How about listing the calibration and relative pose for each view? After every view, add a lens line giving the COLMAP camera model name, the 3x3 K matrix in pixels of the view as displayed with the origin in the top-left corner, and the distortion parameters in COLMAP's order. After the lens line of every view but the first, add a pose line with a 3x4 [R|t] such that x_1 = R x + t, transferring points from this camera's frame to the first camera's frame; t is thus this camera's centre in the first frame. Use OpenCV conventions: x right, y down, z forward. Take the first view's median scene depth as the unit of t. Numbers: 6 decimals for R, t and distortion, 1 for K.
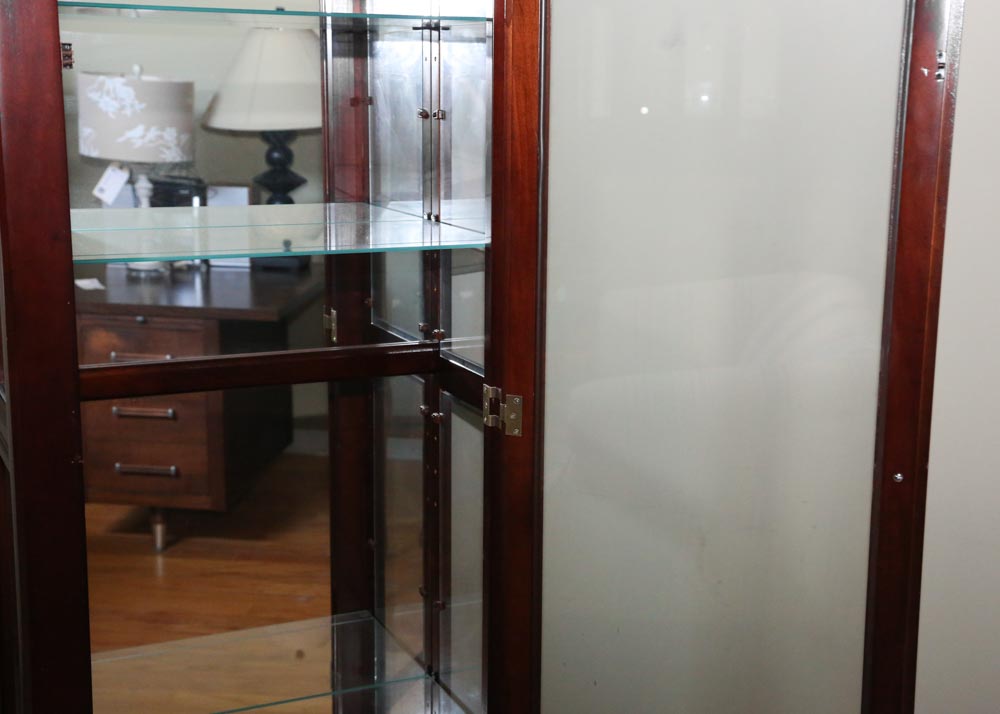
lens RADIAL K [[1436.4, 0, 500.0], [0, 1436.4, 357.0], [0, 0, 1]] dist [0.137316, -0.022335]
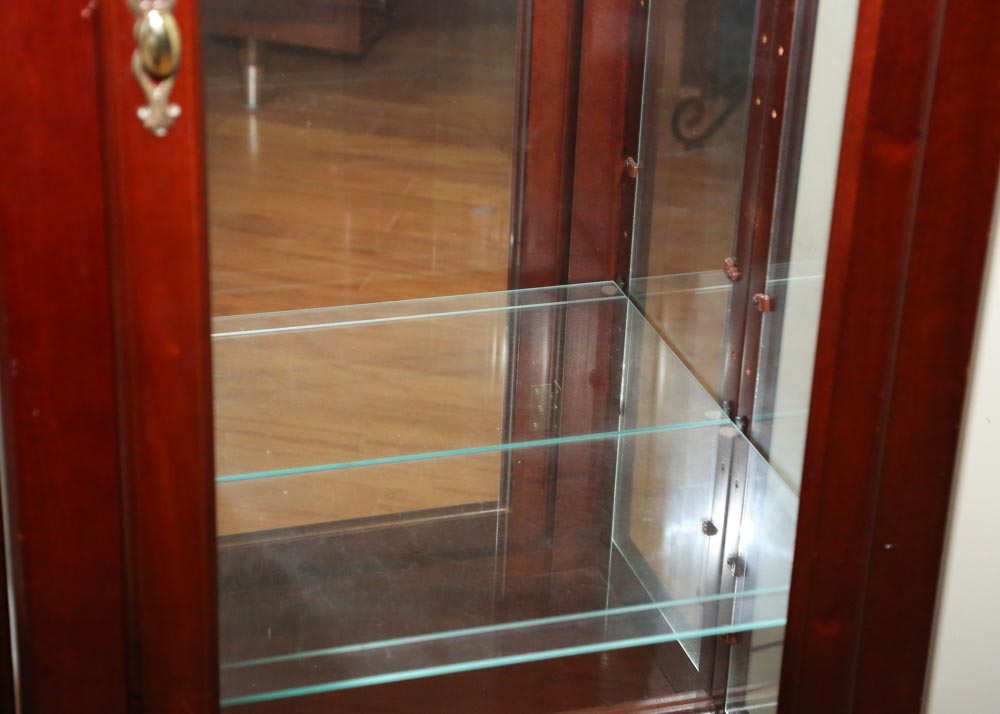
lens RADIAL K [[2101.5, 0, 487.7], [0, 2101.5, 360.0], [0, 0, 1]] dist [0.234663, -0.117085]
pose [[0.991012, 0.081103, -0.106388, -0.052085], [-0.051030, 0.964319, 0.259780, -0.004494], [0.123661, -0.252016, 0.959790, 0.206622]]
